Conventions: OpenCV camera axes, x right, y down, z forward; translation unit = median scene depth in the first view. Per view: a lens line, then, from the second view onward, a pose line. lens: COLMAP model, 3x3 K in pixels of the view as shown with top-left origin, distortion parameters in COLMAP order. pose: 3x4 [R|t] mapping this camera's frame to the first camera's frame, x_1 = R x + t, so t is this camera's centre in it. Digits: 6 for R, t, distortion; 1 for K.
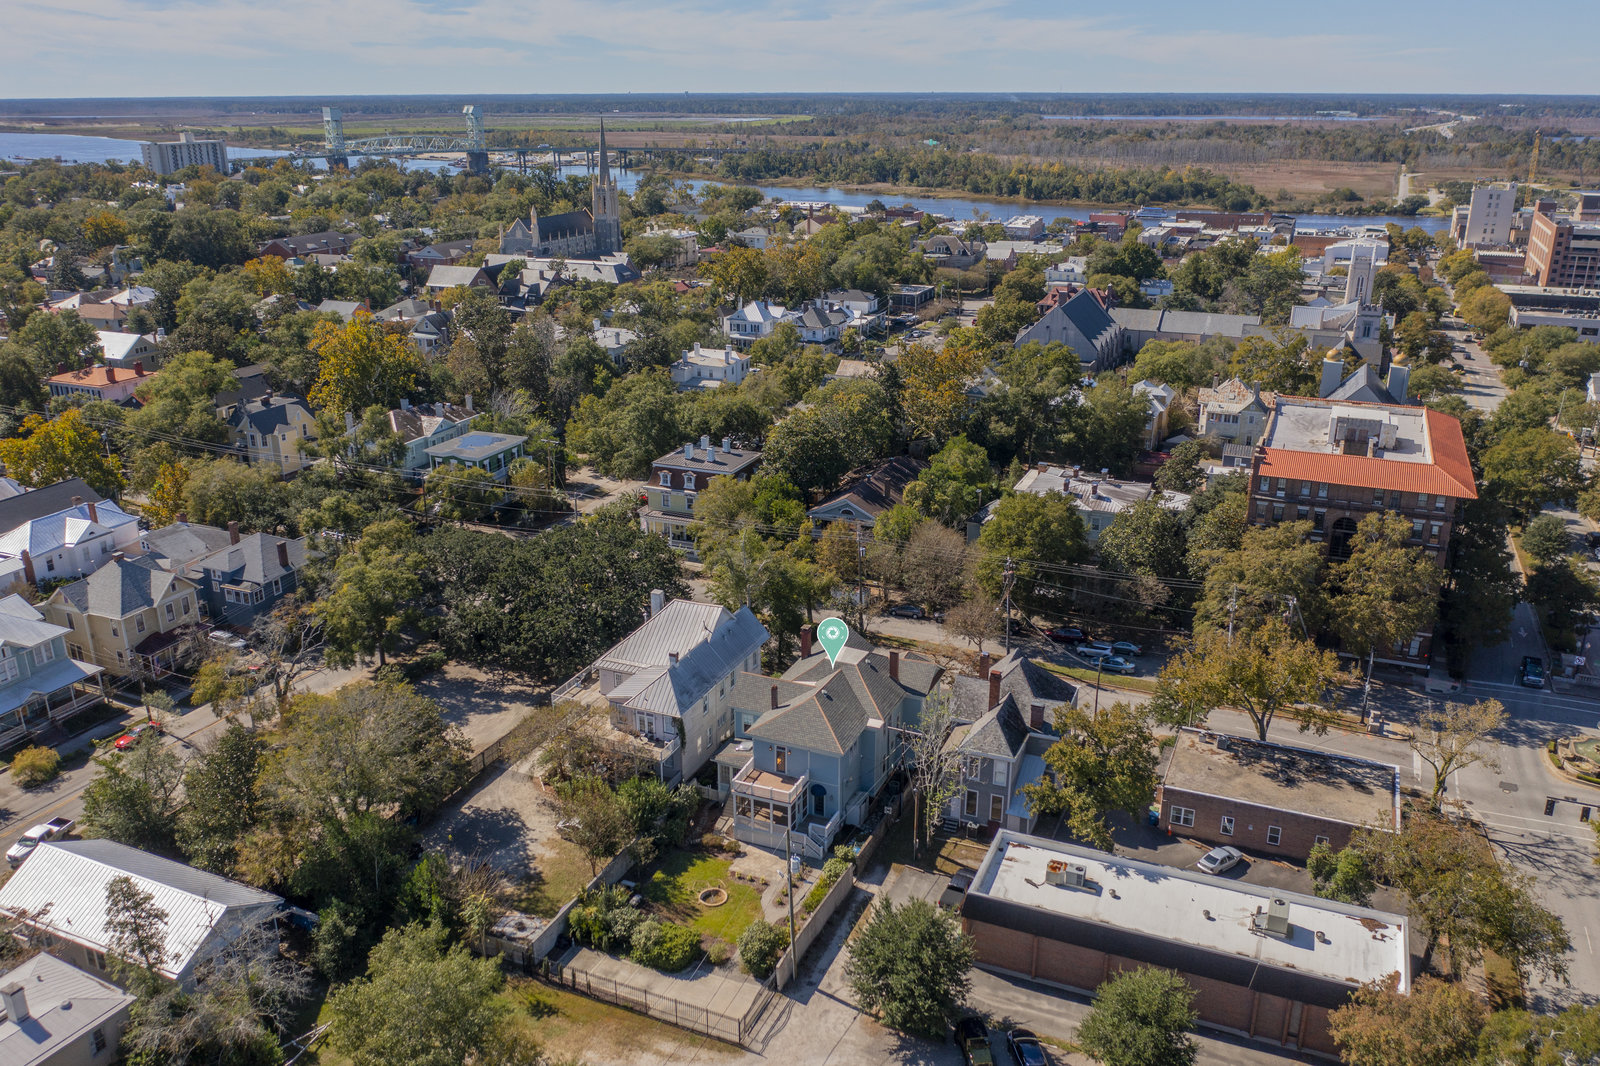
lens RADIAL K [[1316.6, 0, 800.0], [0, 1316.6, 533.0], [0, 0, 1]] dist [-0.024642, 0.007671]
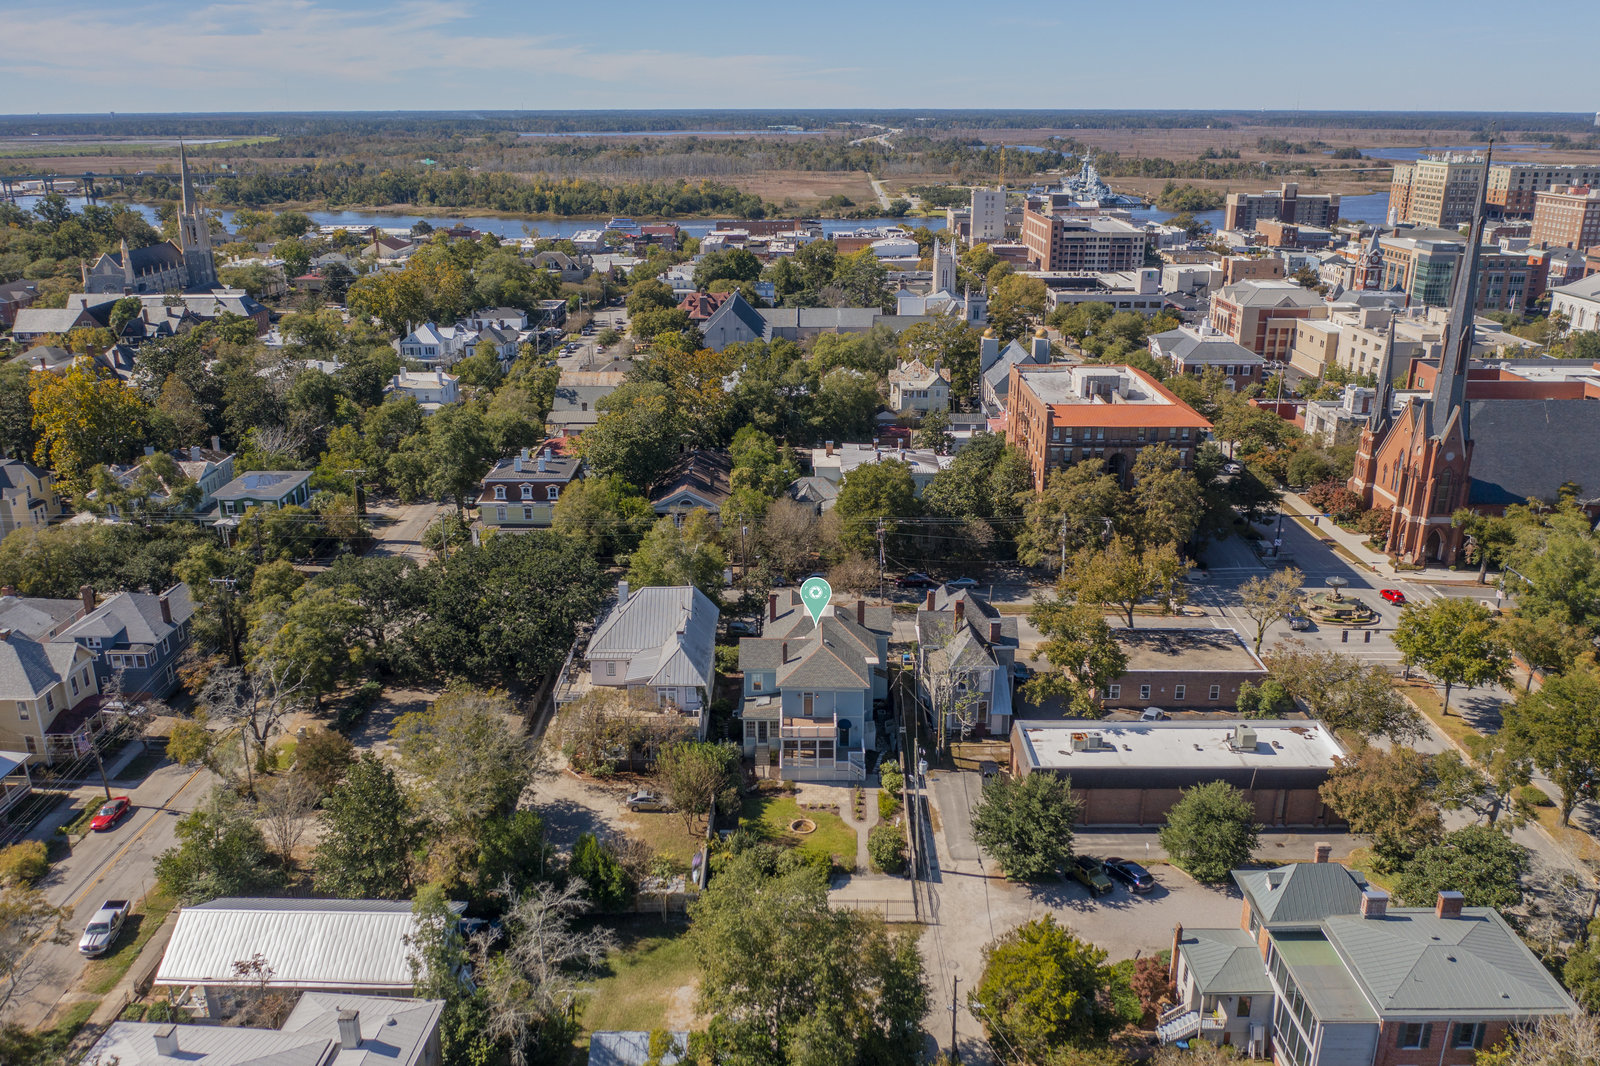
lens RADIAL K [[1316.6, 0, 800.0], [0, 1316.6, 533.0], [0, 0, 1]] dist [-0.024642, 0.007671]
pose [[0.914865, -0.124440, 0.384104, -0.231504], [0.128833, 0.991562, 0.014384, 0.004274], [-0.382653, 0.036326, 0.923178, -0.028317]]
